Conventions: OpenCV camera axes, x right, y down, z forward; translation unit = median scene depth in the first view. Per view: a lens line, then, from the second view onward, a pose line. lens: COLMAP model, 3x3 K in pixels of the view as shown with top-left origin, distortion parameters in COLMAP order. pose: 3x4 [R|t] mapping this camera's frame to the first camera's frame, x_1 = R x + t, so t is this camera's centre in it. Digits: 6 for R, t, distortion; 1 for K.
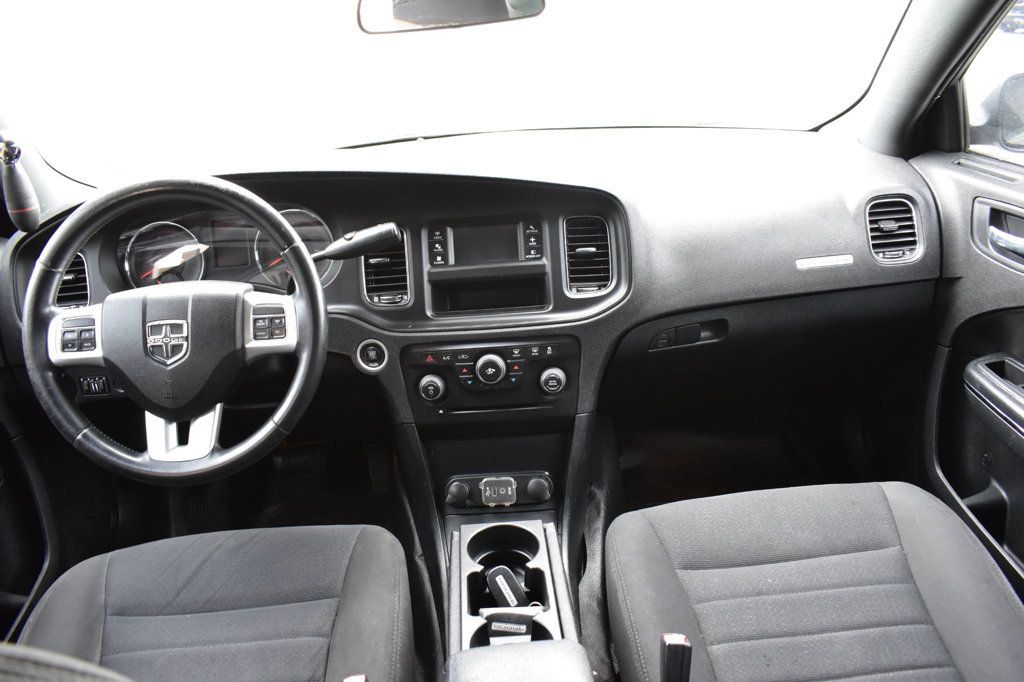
lens RADIAL K [[790.5, 0, 513.3], [0, 790.5, 342.2], [0, 0, 1]] dist [-0.070731, -0.005643]
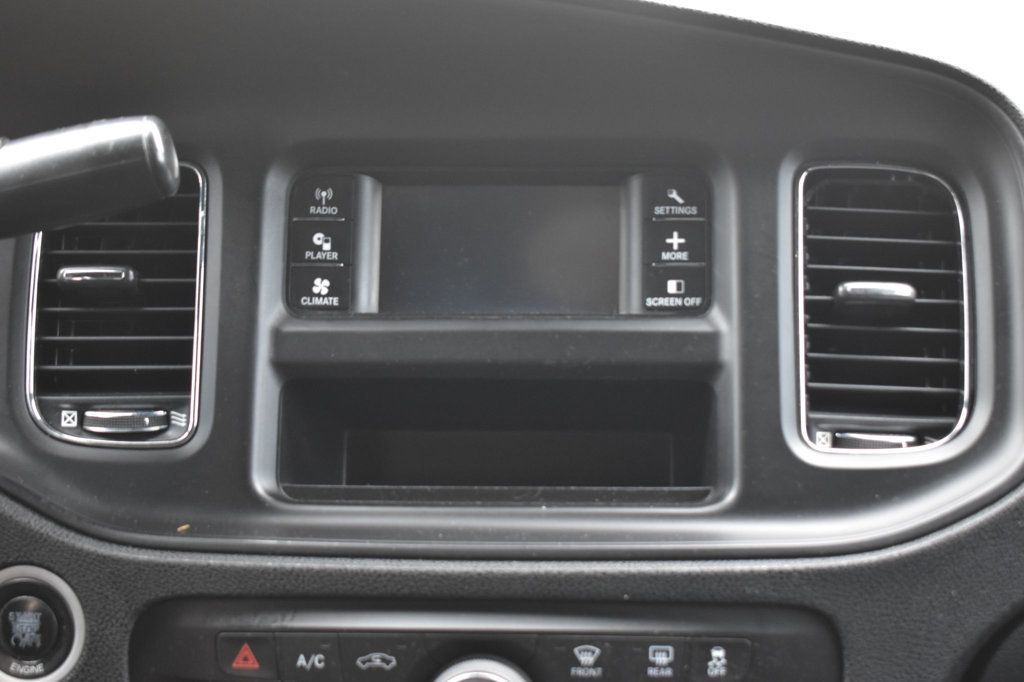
lens RADIAL K [[1926.7, 0, 513.8], [0, 1926.7, 339.4], [0, 0, 1]] dist [-0.003577, 0.000000]
pose [[0.996921, 0.073333, -0.027772, -0.009674], [-0.077141, 0.980746, -0.179406, 0.024078], [0.014081, 0.180996, 0.983383, 0.365849]]
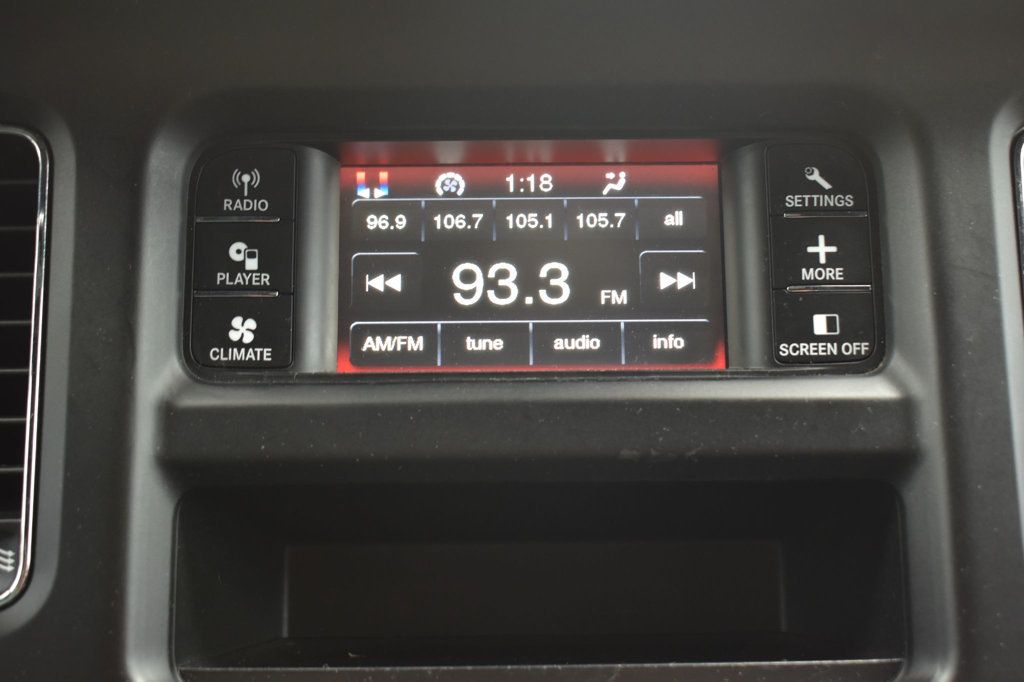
lens RADIAL K [[1511.7, 0, 517.8], [0, 1511.7, 350.7], [0, 0, 1]] dist [-0.056629, 0.000000]
pose [[0.997328, 0.061181, 0.039927, -0.050426], [-0.053000, 0.982062, -0.180959, -0.049063], [-0.050282, 0.178359, 0.982680, 0.700604]]
